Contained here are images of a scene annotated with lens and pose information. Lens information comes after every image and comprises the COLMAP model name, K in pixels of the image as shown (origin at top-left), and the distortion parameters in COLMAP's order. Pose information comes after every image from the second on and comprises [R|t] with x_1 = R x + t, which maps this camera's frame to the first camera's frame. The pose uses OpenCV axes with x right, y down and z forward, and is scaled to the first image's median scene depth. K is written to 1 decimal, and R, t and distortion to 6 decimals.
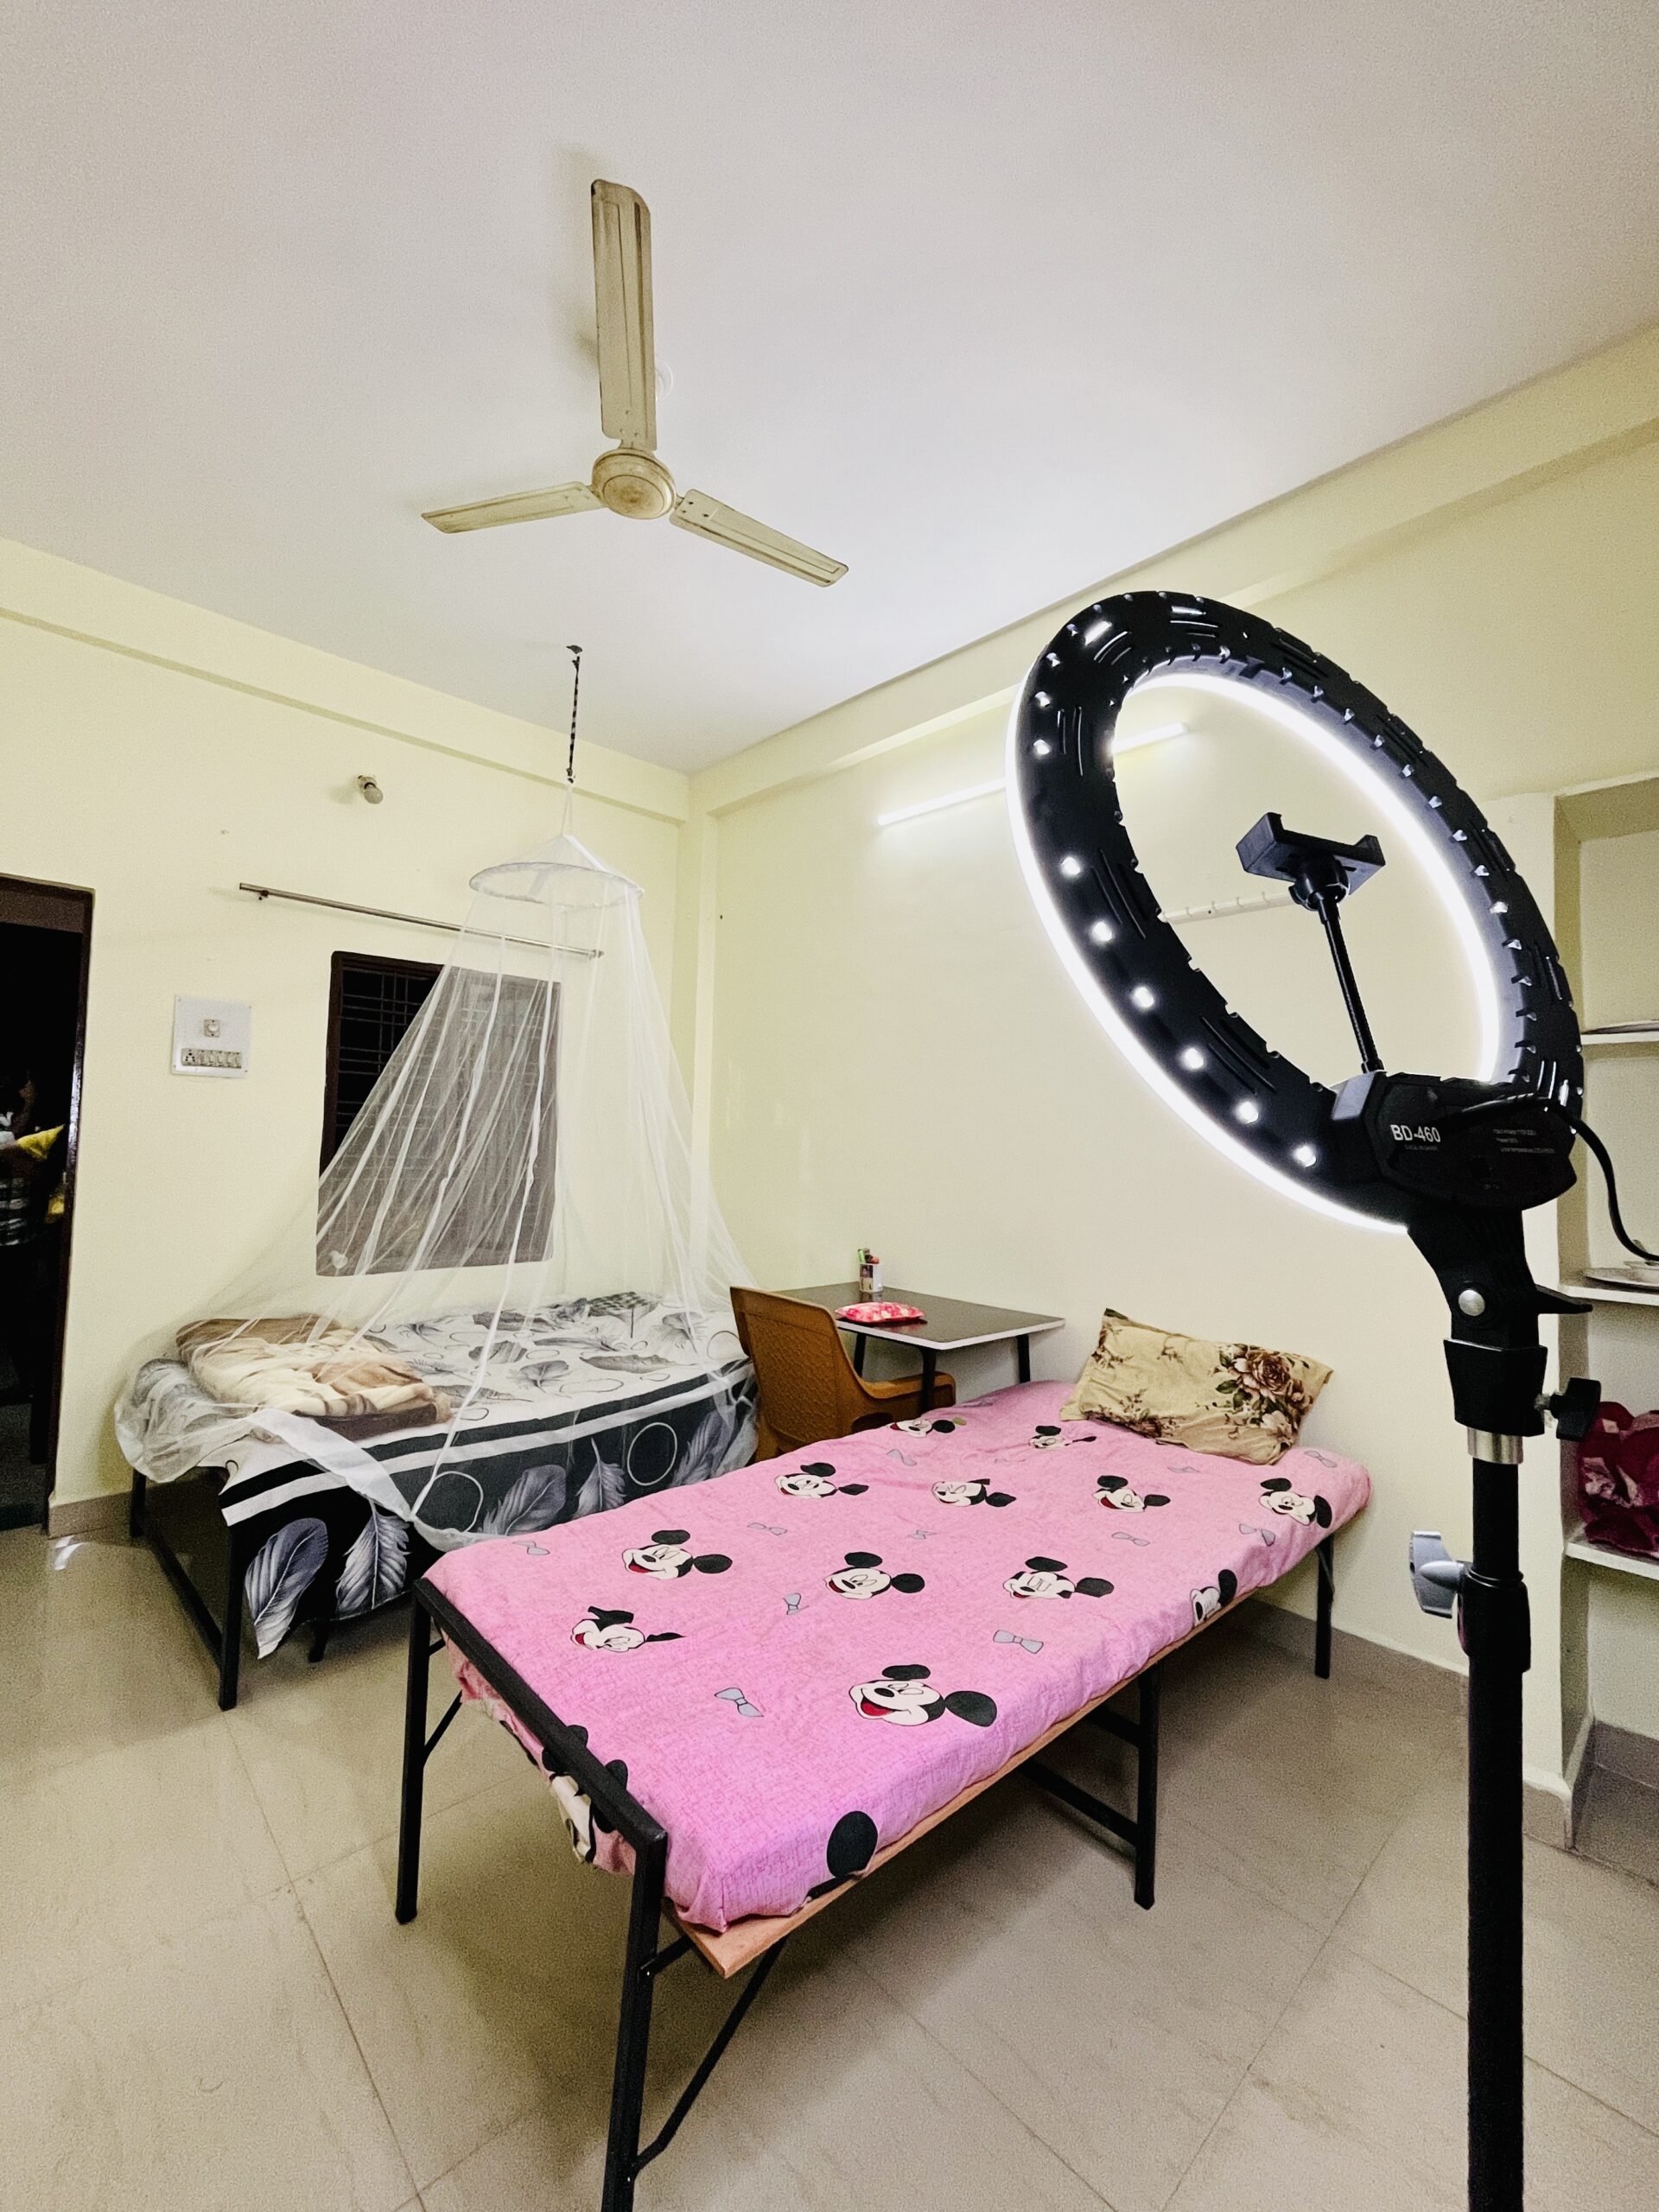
lens RADIAL K [[903.7, 0, 827.2], [0, 903.7, 1102.2], [0, 0, 1]] dist [-0.001974, -0.000192]
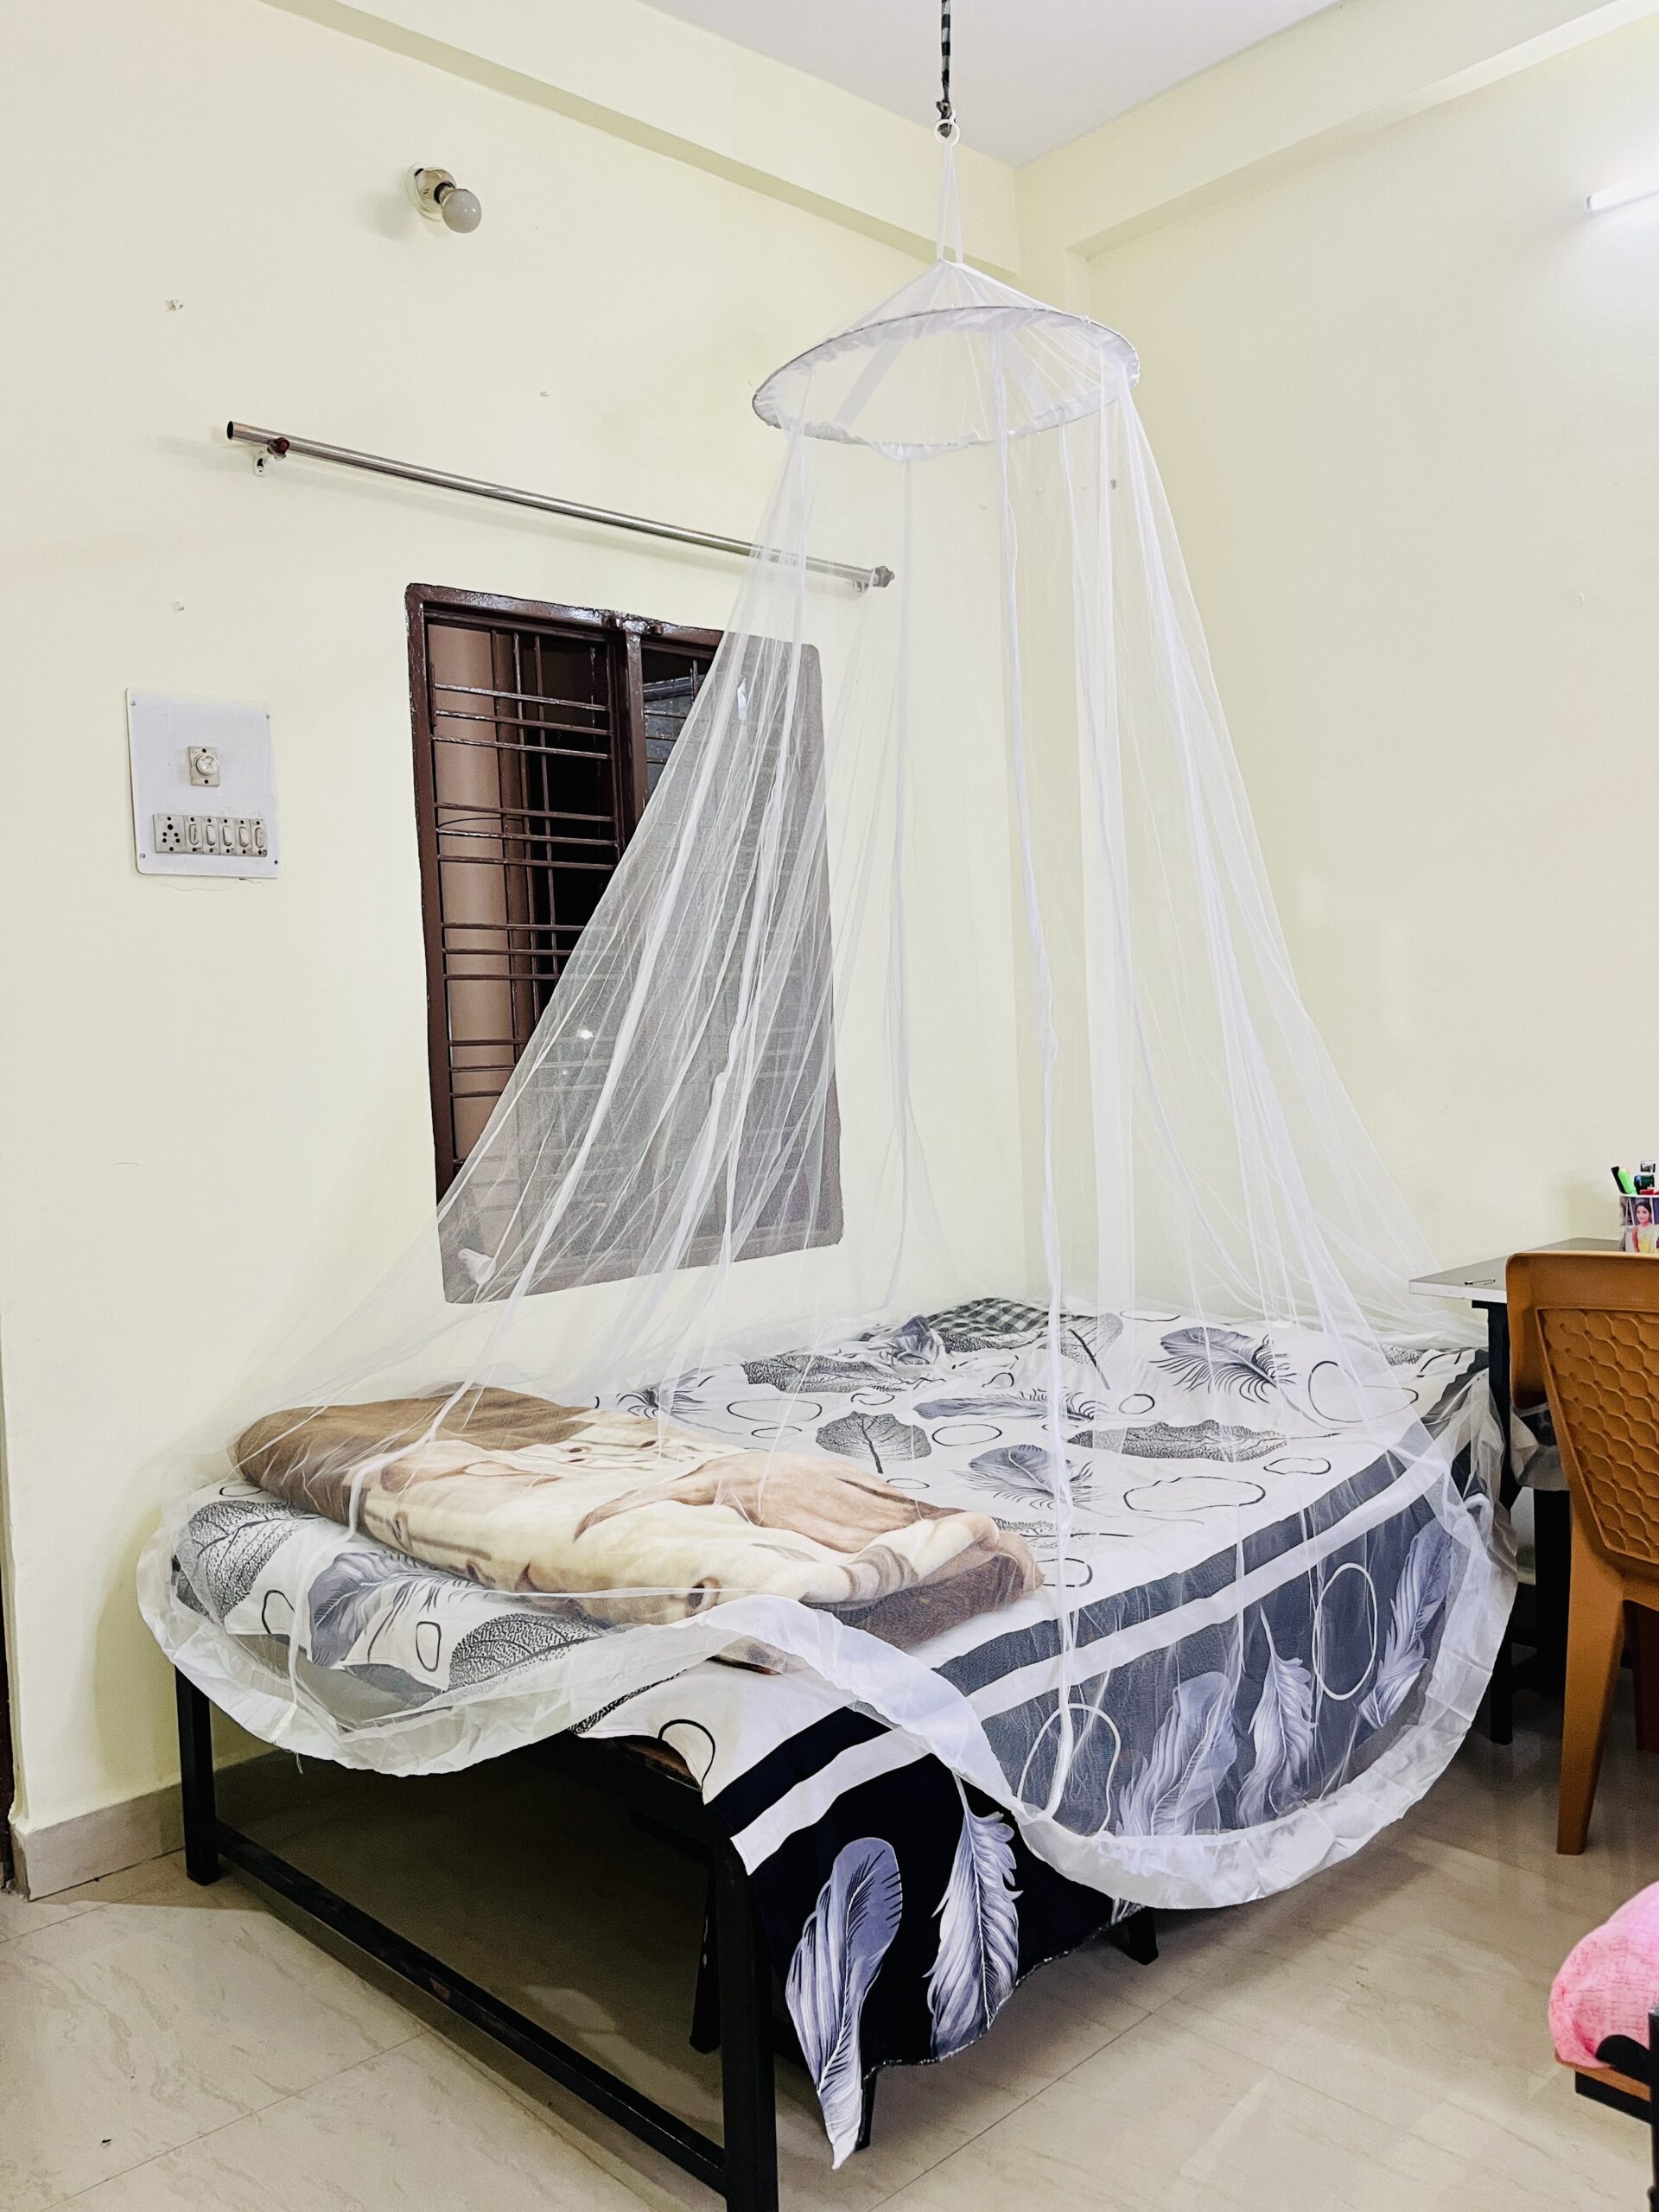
lens RADIAL K [[1690.7, 0, 827.0], [0, 1690.7, 1106.5], [0, 0, 1]] dist [0.020031, -0.002173]
pose [[0.997584, -0.069055, -0.007530, -0.509469], [0.069453, 0.993515, 0.090024, 0.039719], [0.001265, -0.090330, 0.995911, 0.210408]]
